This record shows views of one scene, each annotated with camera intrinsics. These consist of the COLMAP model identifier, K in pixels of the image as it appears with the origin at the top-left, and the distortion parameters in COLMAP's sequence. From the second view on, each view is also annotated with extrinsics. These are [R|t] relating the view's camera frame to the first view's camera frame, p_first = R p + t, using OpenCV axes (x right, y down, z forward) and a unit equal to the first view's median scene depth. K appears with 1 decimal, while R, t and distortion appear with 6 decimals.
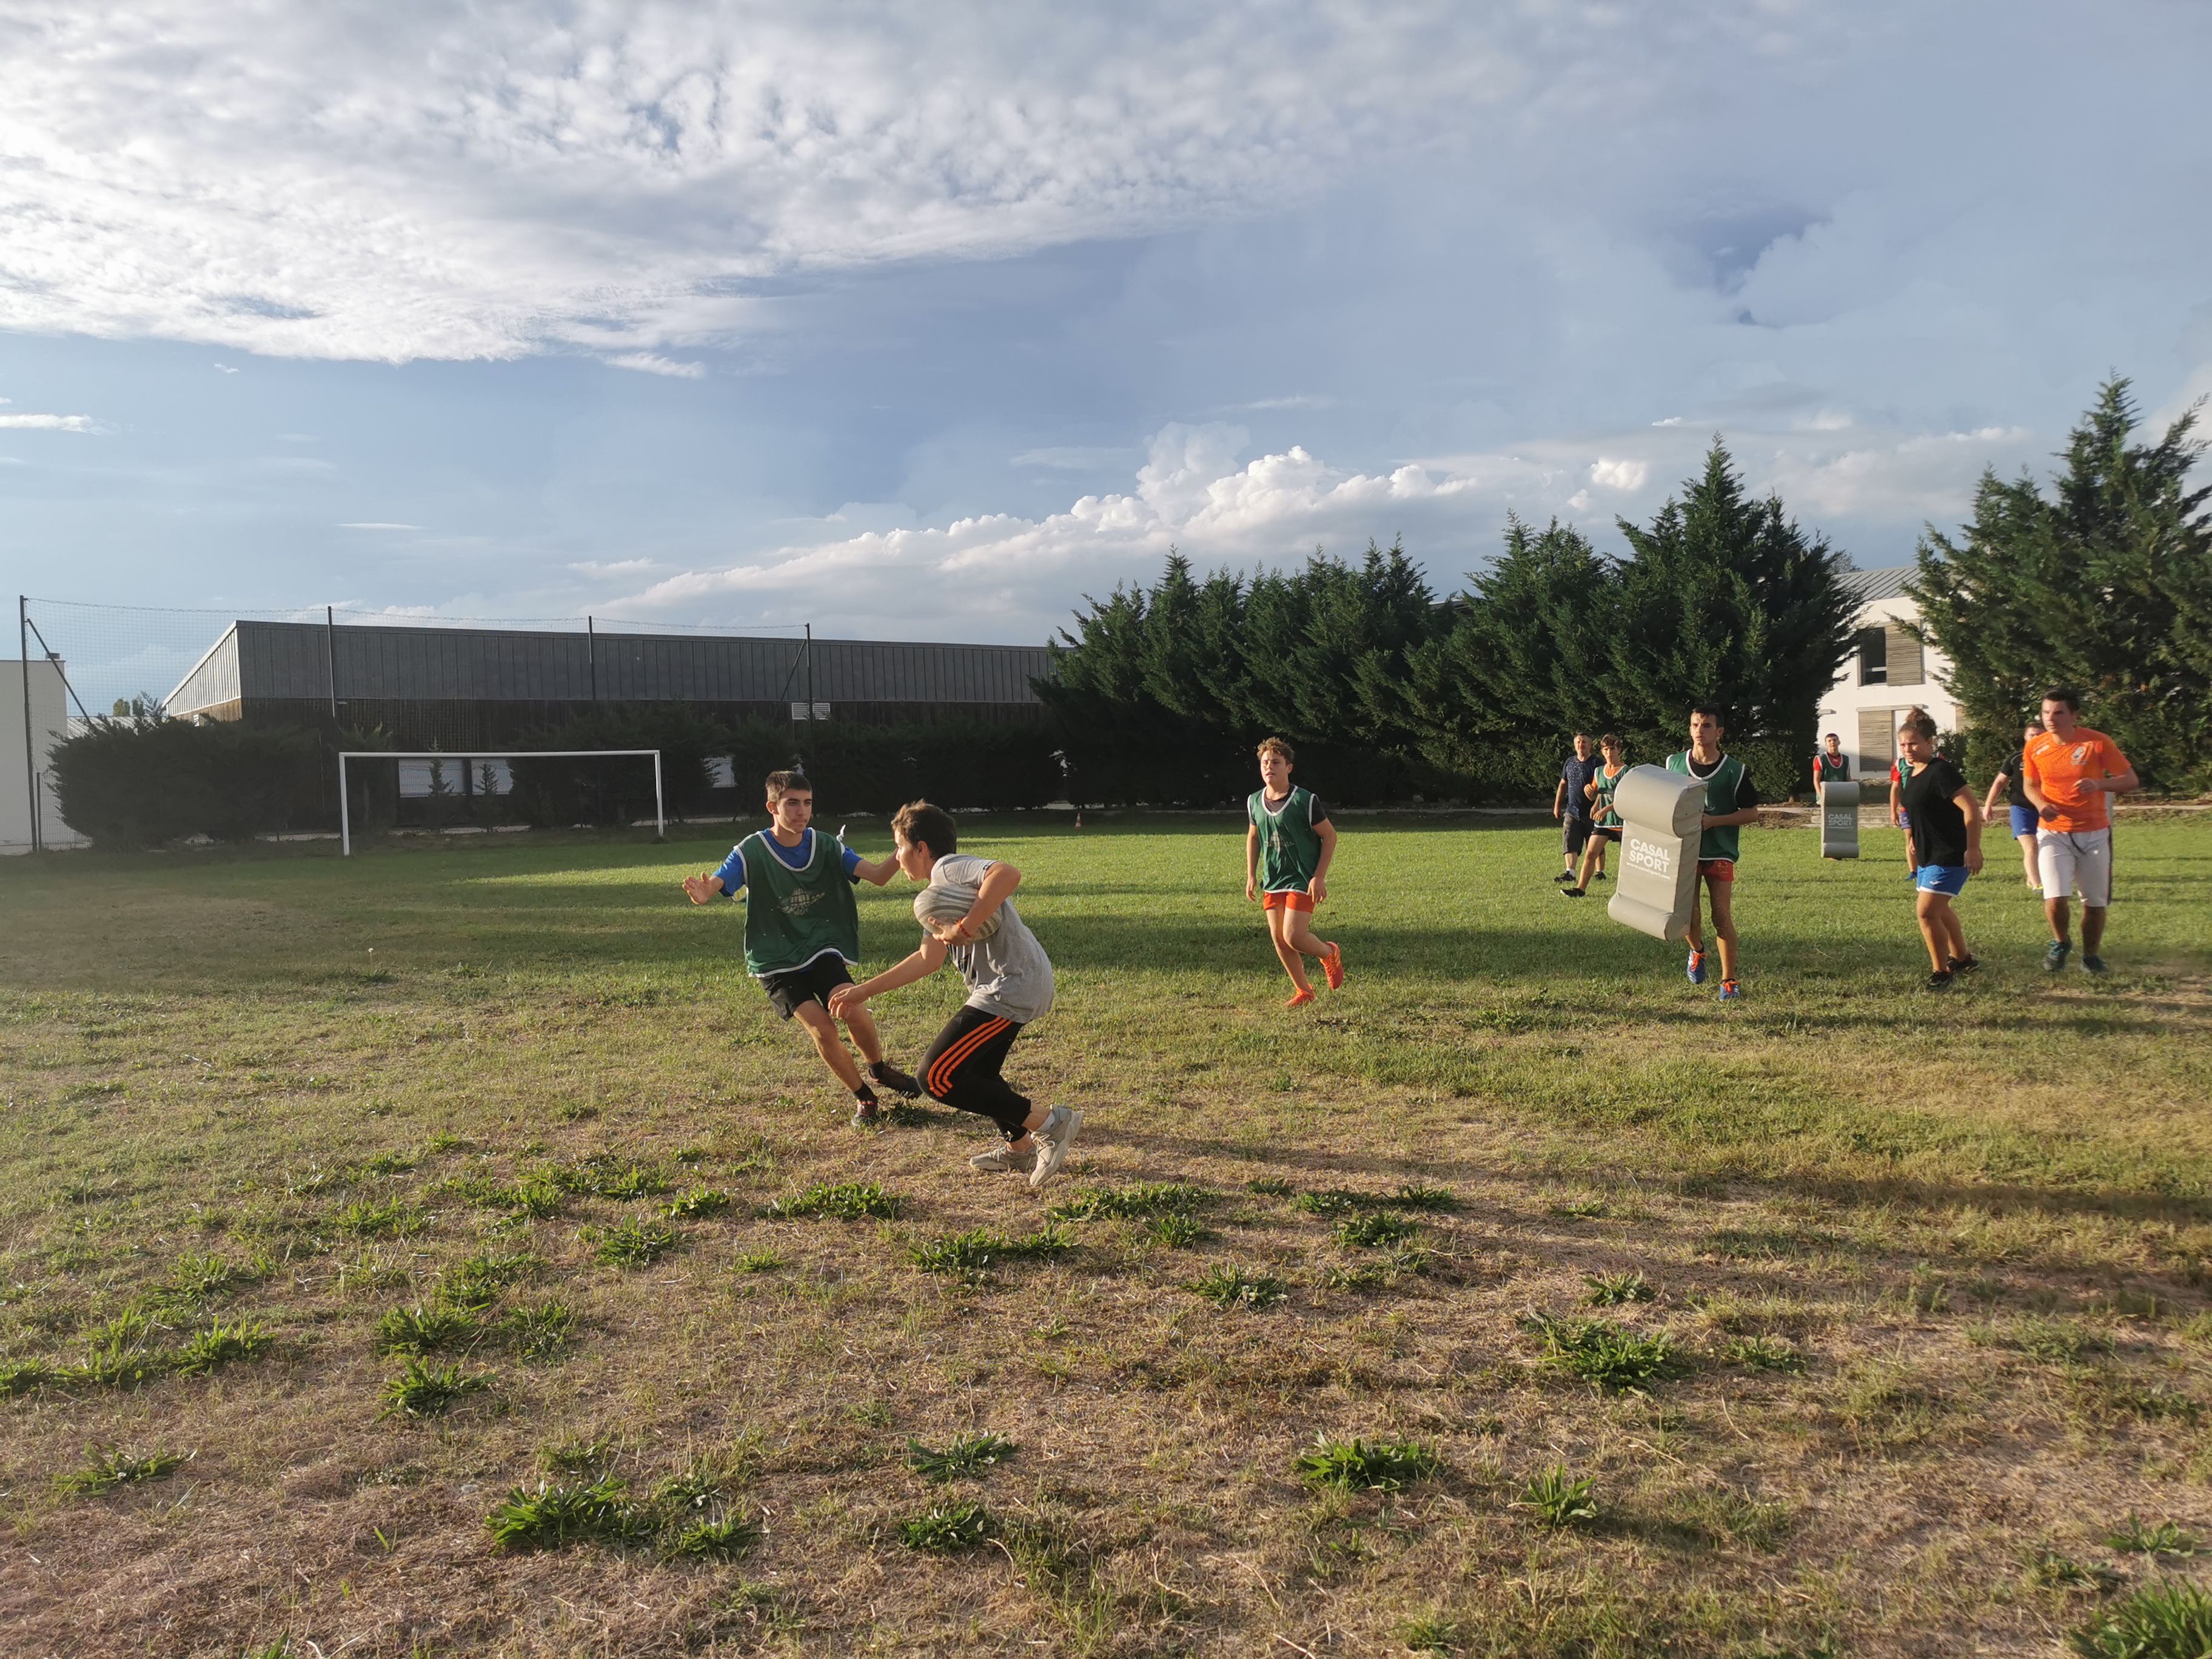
lens RADIAL K [[1696.4, 0, 1104.0], [0, 1696.4, 830.8], [0, 0, 1]] dist [0.055701, -0.064359]
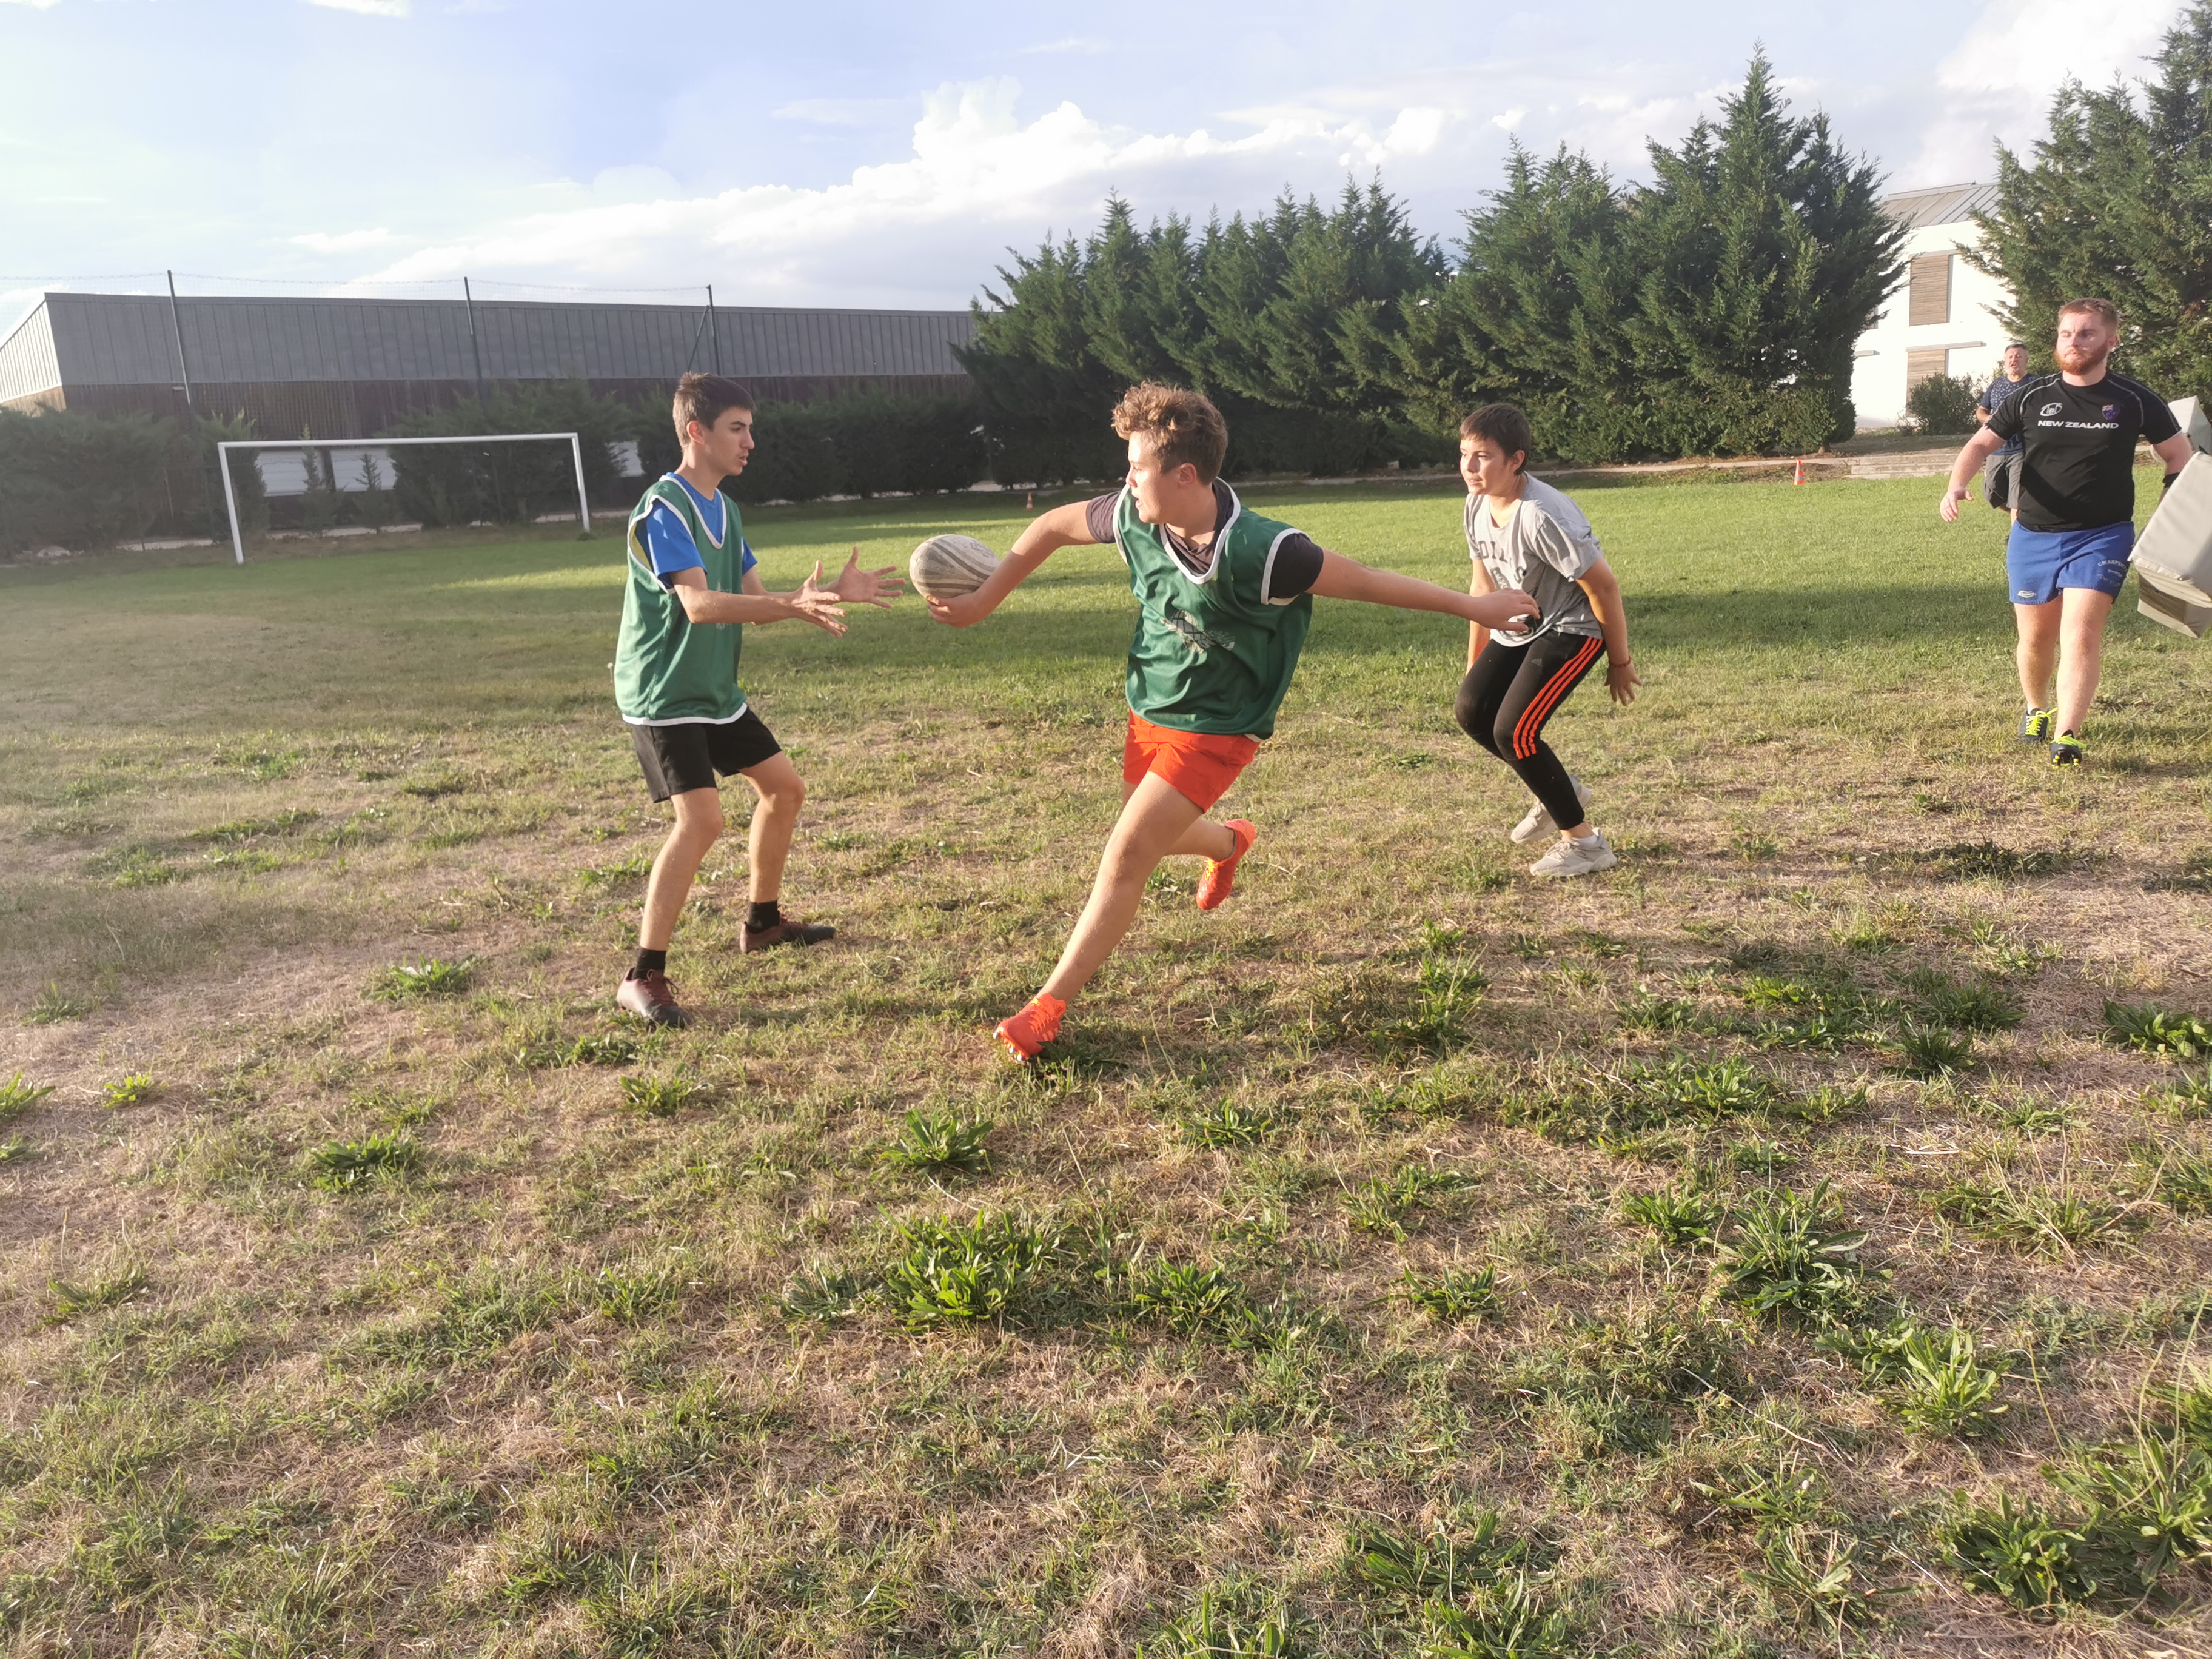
lens RADIAL K [[1696.4, 0, 1110.2], [0, 1696.4, 842.9], [0, 0, 1]] dist [0.055701, -0.064359]
pose [[0.993262, -0.052455, 0.103337, -0.089773], [0.032114, 0.981360, 0.189478, 0.002663], [-0.111350, -0.184883, 0.976432, 0.057757]]
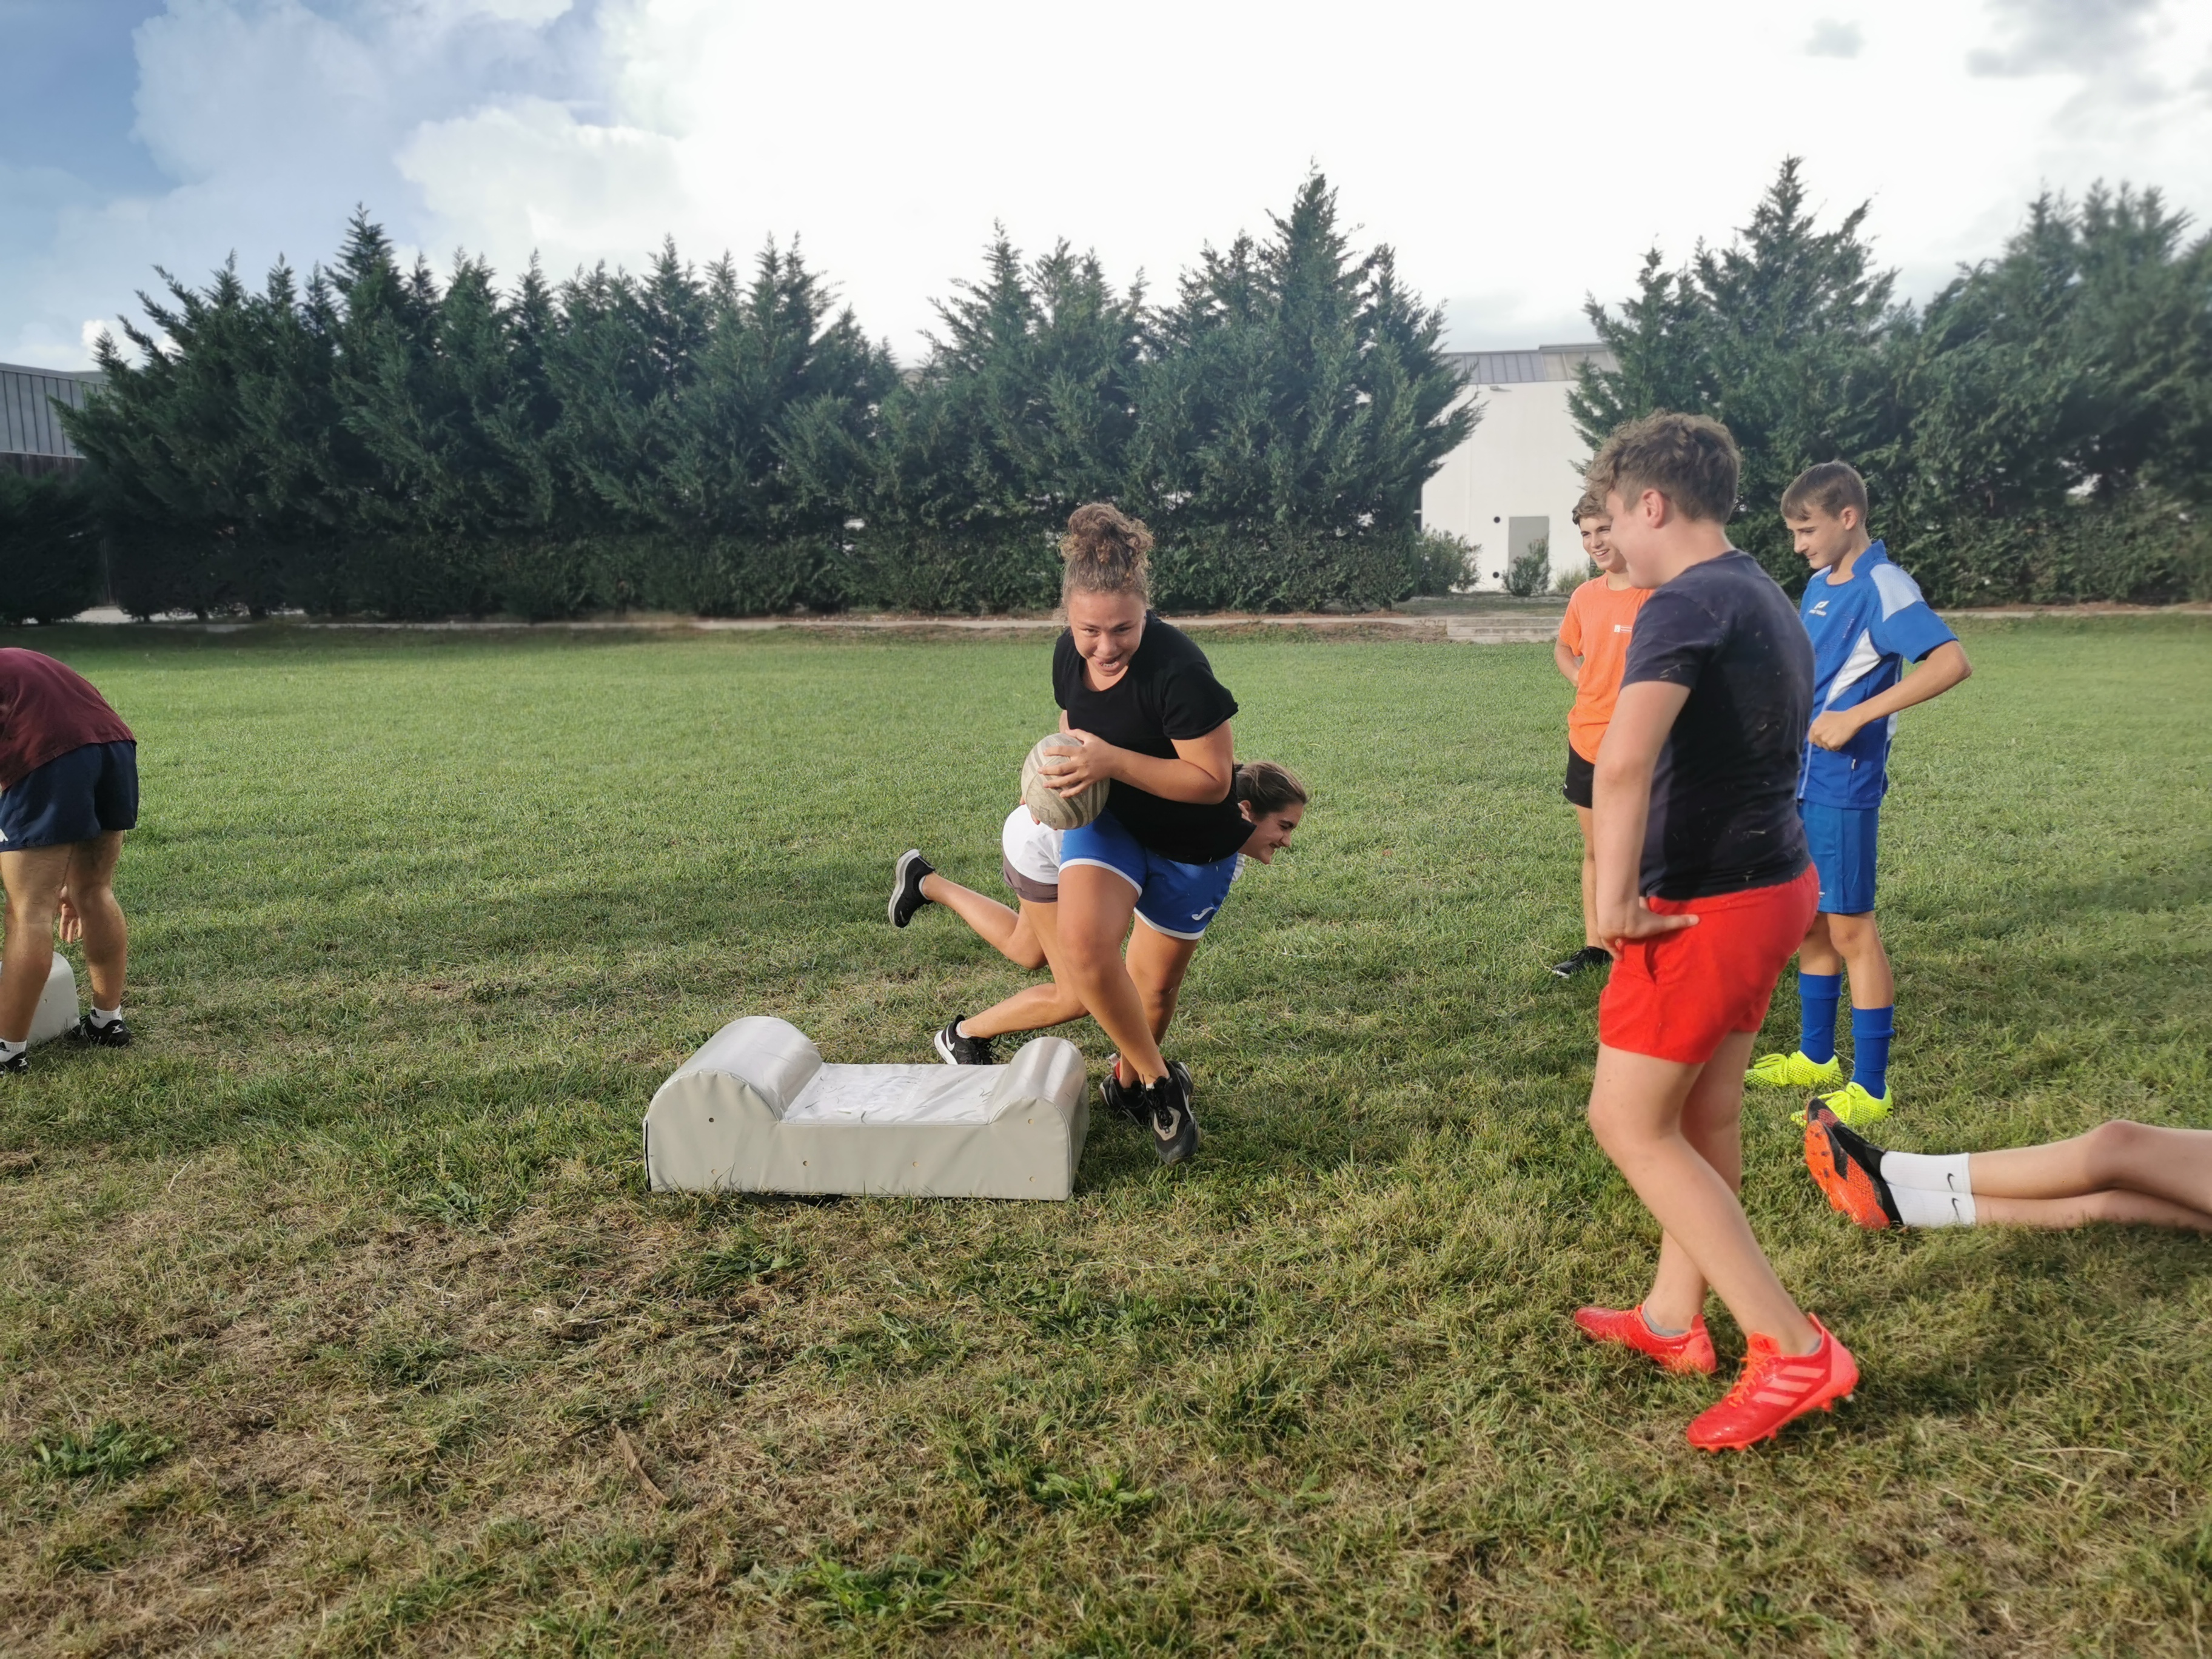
lens RADIAL K [[1696.4, 0, 1102.1], [0, 1696.4, 832.0], [0, 0, 1]] dist [0.055701, -0.064359]
pose [[0.735452, -0.080546, 0.672772, -0.254175], [0.011471, 0.994247, 0.106494, 0.000542], [-0.677480, -0.070604, 0.732145, 0.396097]]
